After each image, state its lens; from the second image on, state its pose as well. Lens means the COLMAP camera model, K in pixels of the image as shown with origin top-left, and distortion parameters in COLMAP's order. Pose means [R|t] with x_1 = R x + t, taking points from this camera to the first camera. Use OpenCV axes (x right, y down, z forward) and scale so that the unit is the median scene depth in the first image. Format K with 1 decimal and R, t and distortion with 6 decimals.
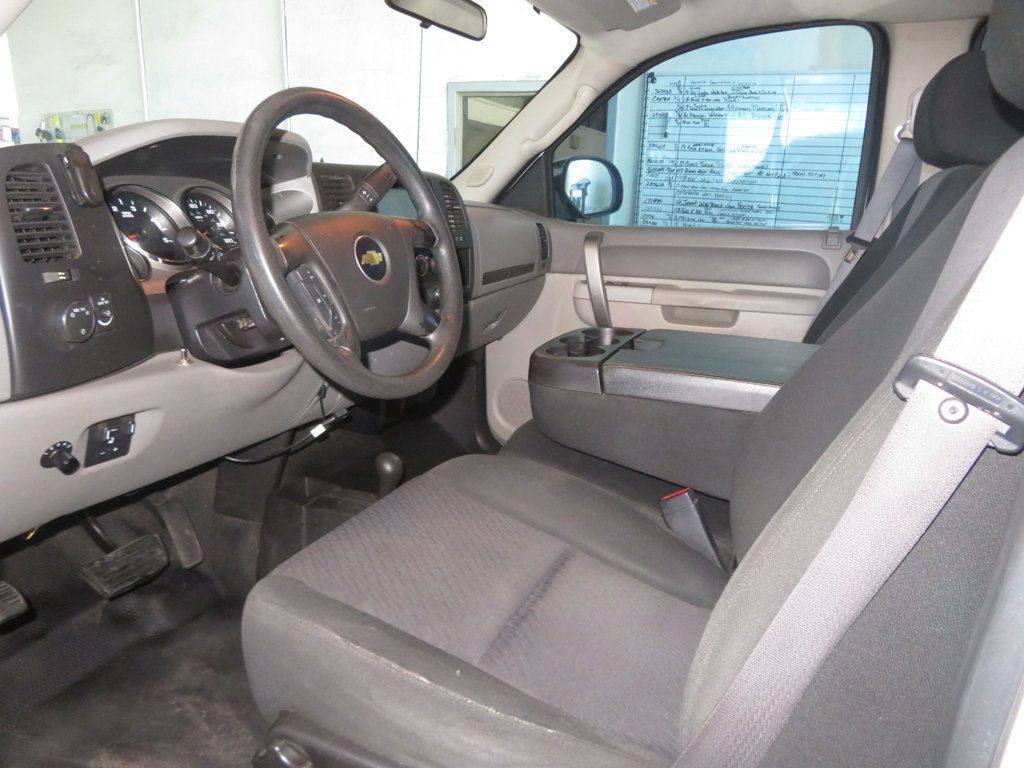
lens RADIAL K [[743.1, 0, 517.6], [0, 743.1, 370.0], [0, 0, 1]] dist [-0.024299, 0.012436]
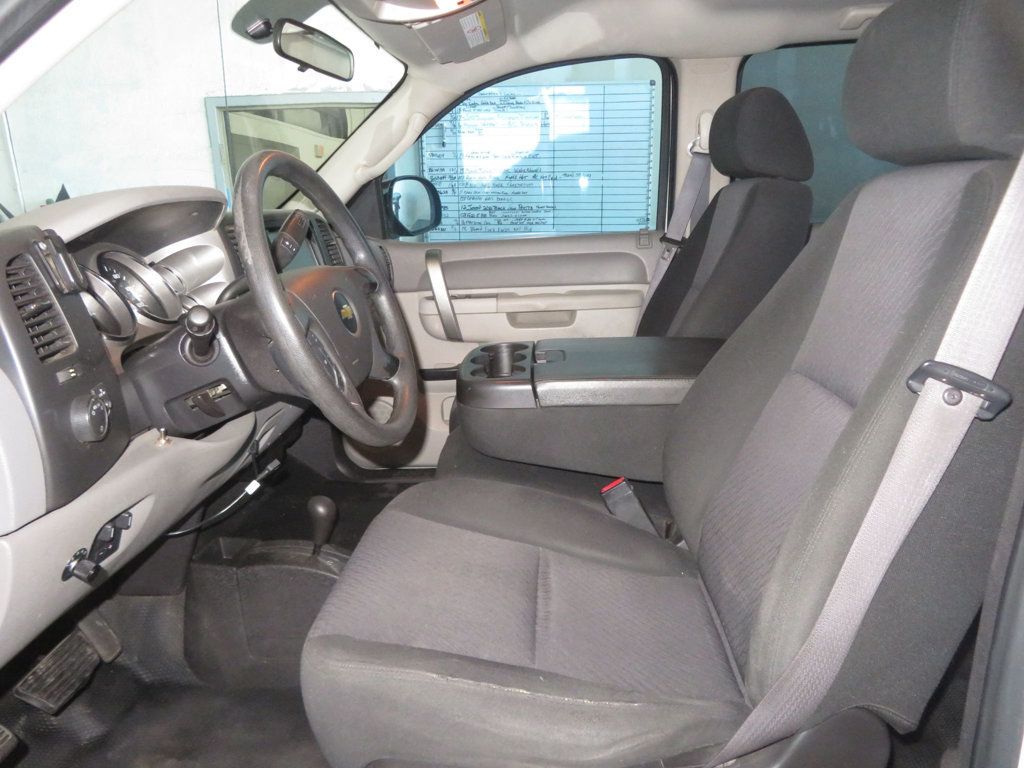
lens RADIAL K [[743.1, 0, 519.7], [0, 743.1, 357.8], [0, 0, 1]] dist [-0.024299, 0.012436]
pose [[0.939489, -0.125998, 0.318567, -0.208729], [0.129988, 0.991477, 0.008793, -0.044681], [-0.316959, 0.033149, 0.947860, -0.034708]]
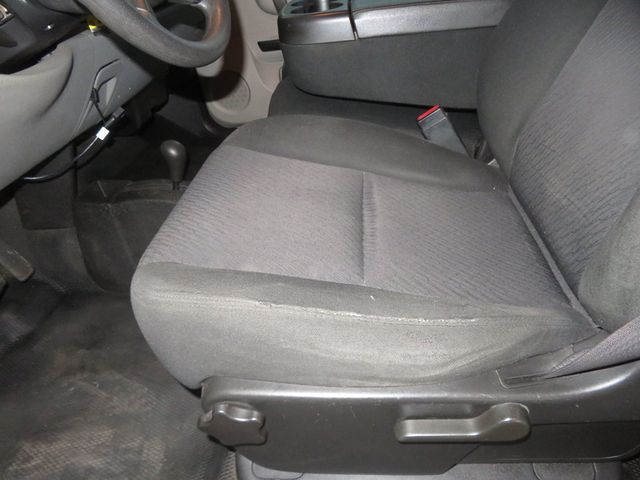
lens RADIAL K [[464.4, 0, 330.5], [0, 464.4, 241.8], [0, 0, 1]] dist [-0.024299, 0.012436]
pose [[0.937471, -0.275078, 0.213262, -0.132441], [0.185496, 0.913295, 0.362607, 0.040620], [-0.294516, -0.300375, 0.907213, 0.220960]]
